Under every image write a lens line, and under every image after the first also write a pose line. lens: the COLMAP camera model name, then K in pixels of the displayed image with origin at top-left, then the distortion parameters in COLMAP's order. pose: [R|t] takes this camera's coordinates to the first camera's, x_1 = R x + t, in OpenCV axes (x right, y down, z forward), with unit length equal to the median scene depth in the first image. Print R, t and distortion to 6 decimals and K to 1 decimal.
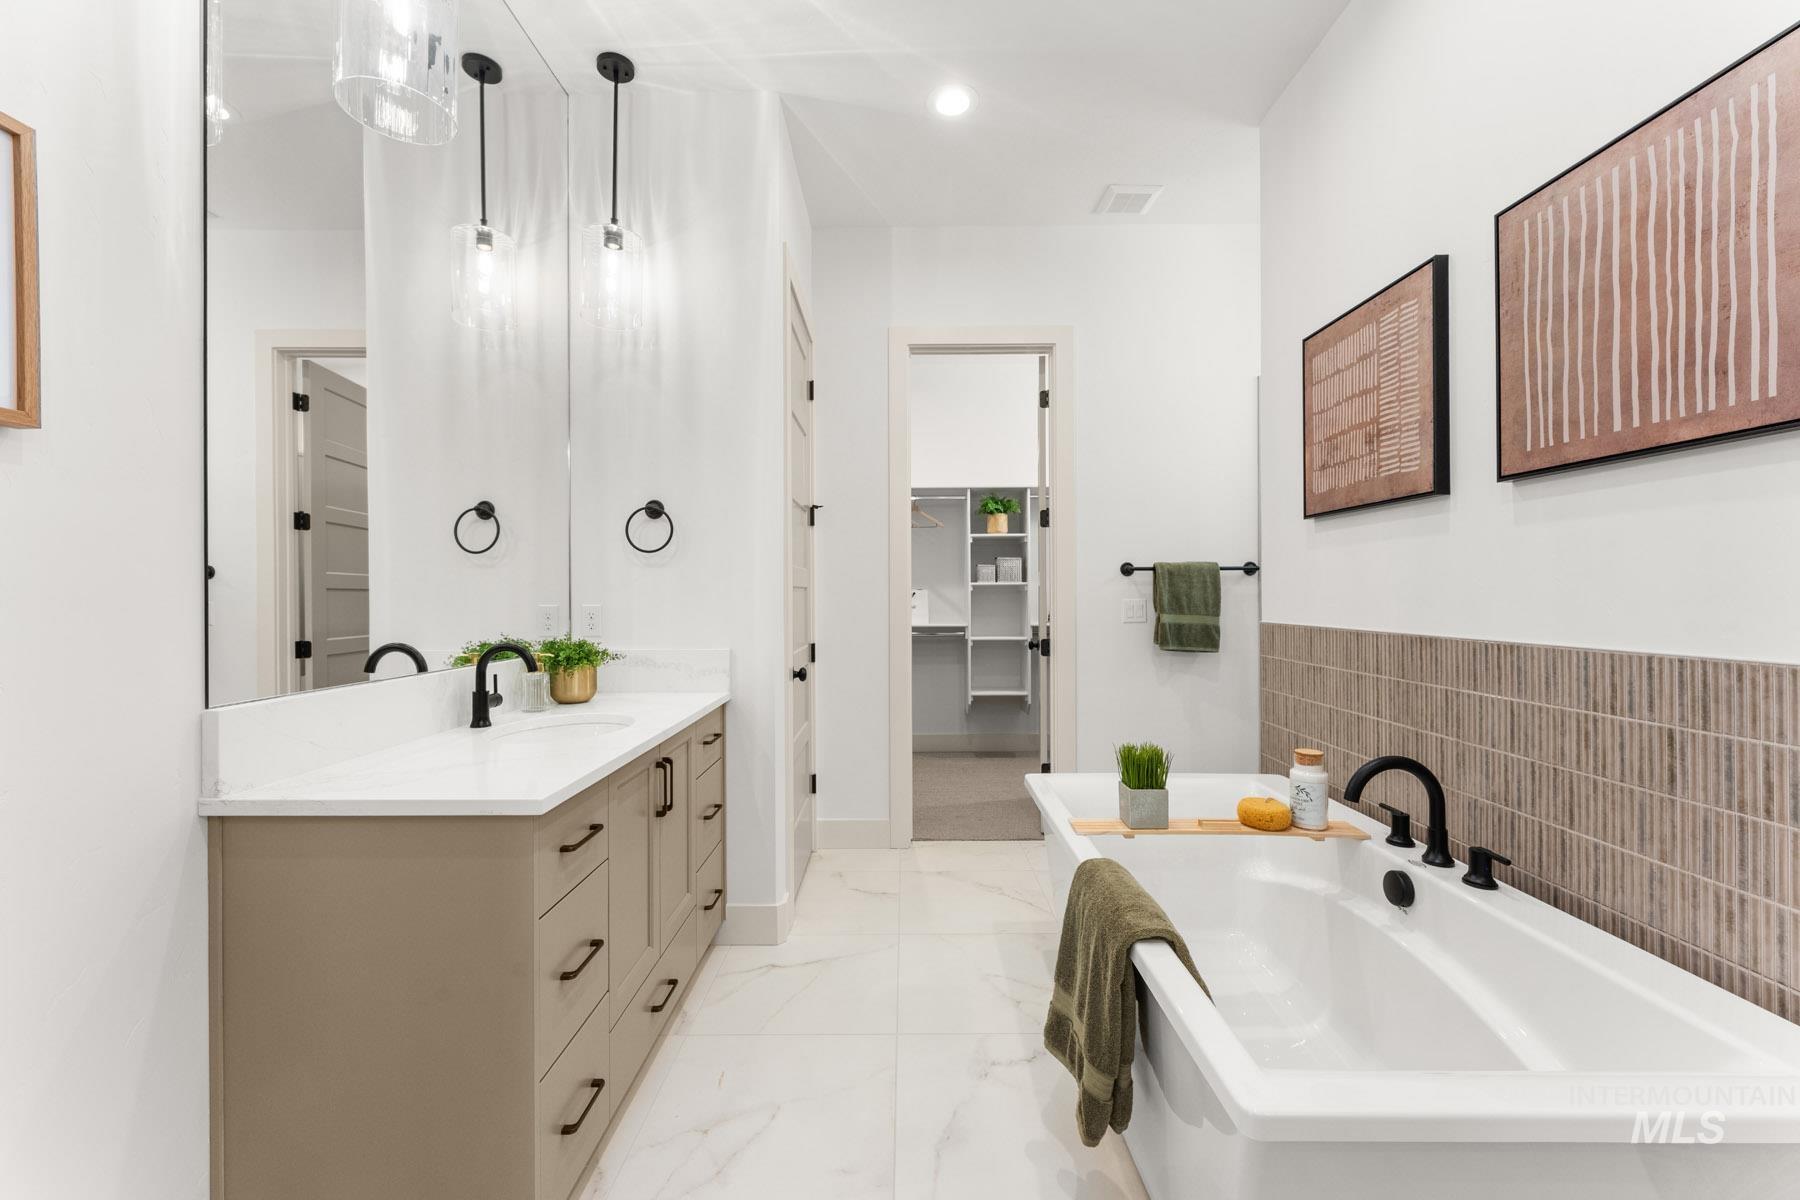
lens RADIAL K [[722.2, 0, 895.0], [0, 722.2, 594.3], [0, 0, 1]] dist [-0.003512, -0.000227]
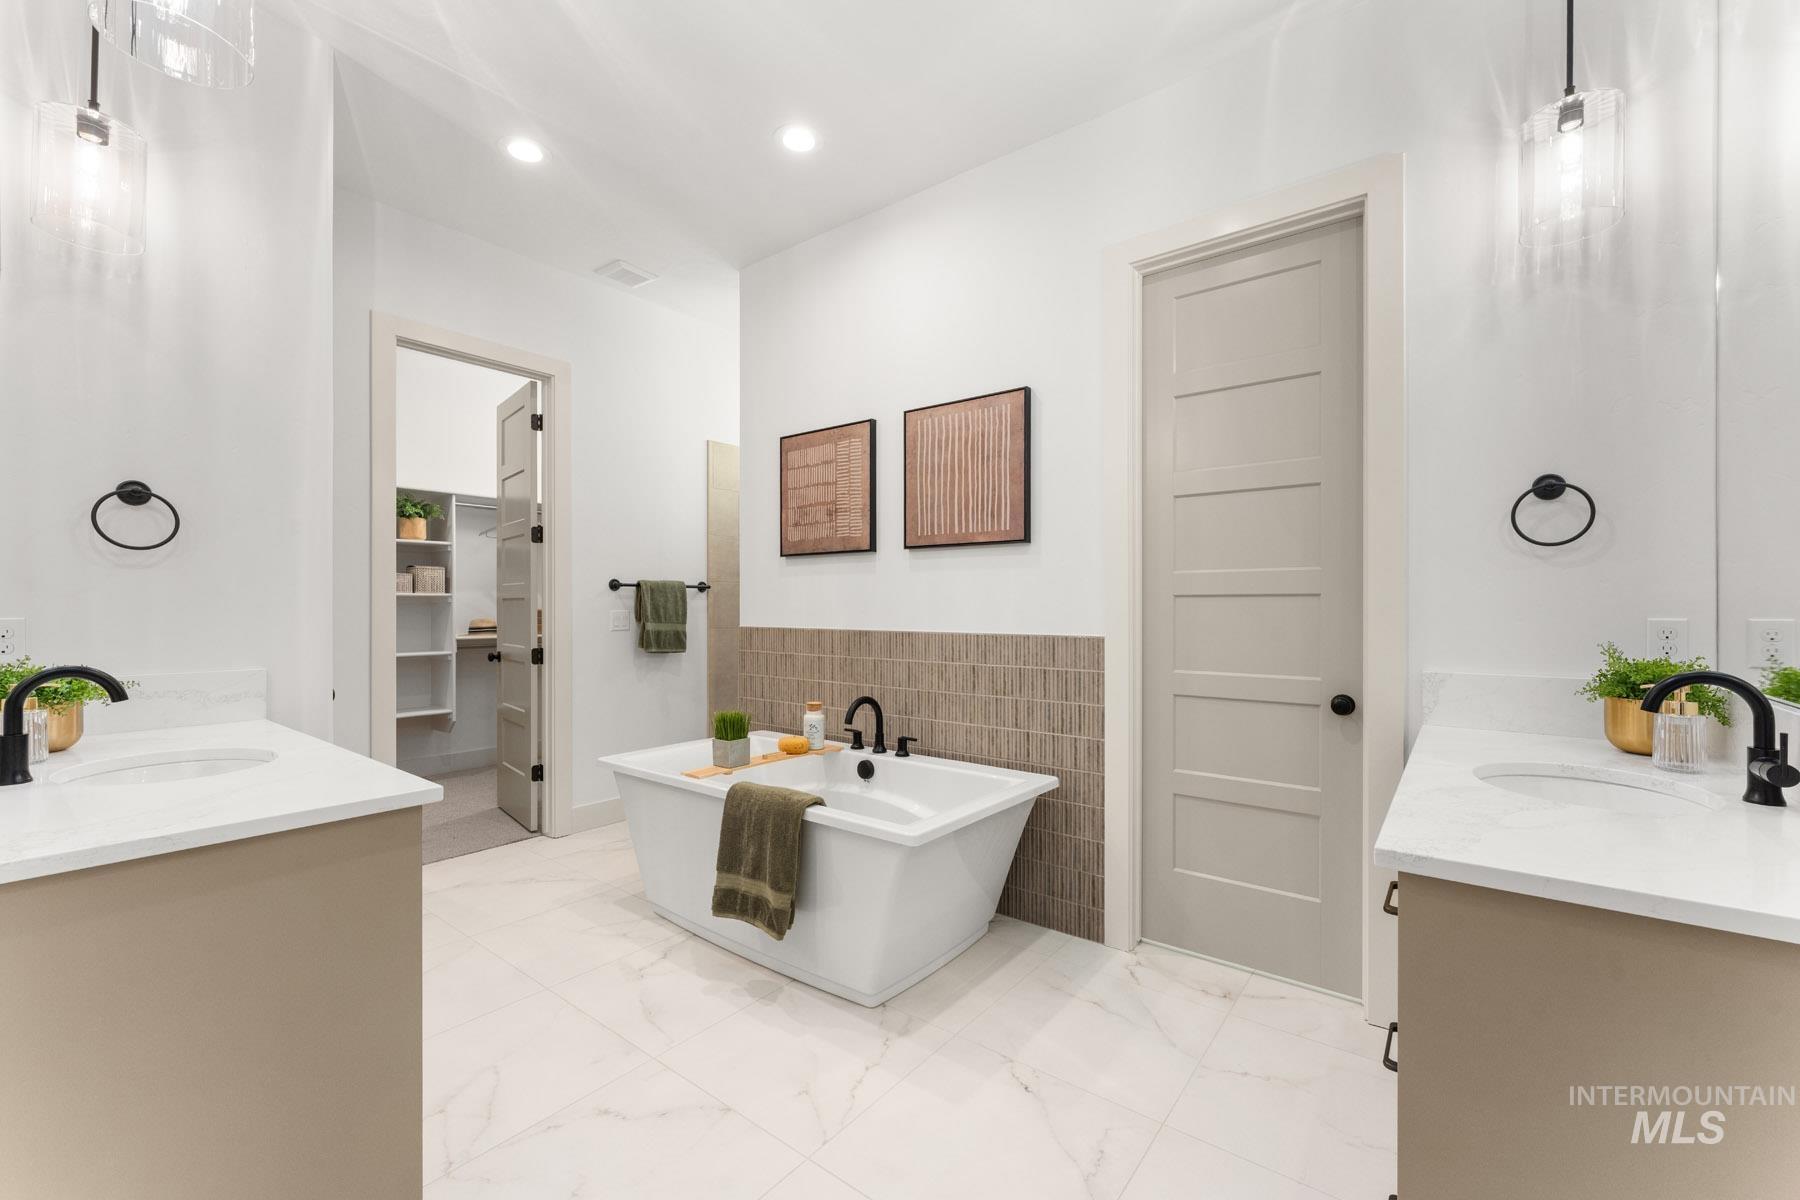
lens RADIAL K [[722.2, 0, 913.6], [0, 722.2, 605.5], [0, 0, 1]] dist [-0.003512, -0.000227]
pose [[0.603334, 0.006145, 0.797465, -0.605235], [-0.003587, 0.999981, -0.004992, 0.005084], [-0.797480, 0.000151, 0.603345, -0.168119]]
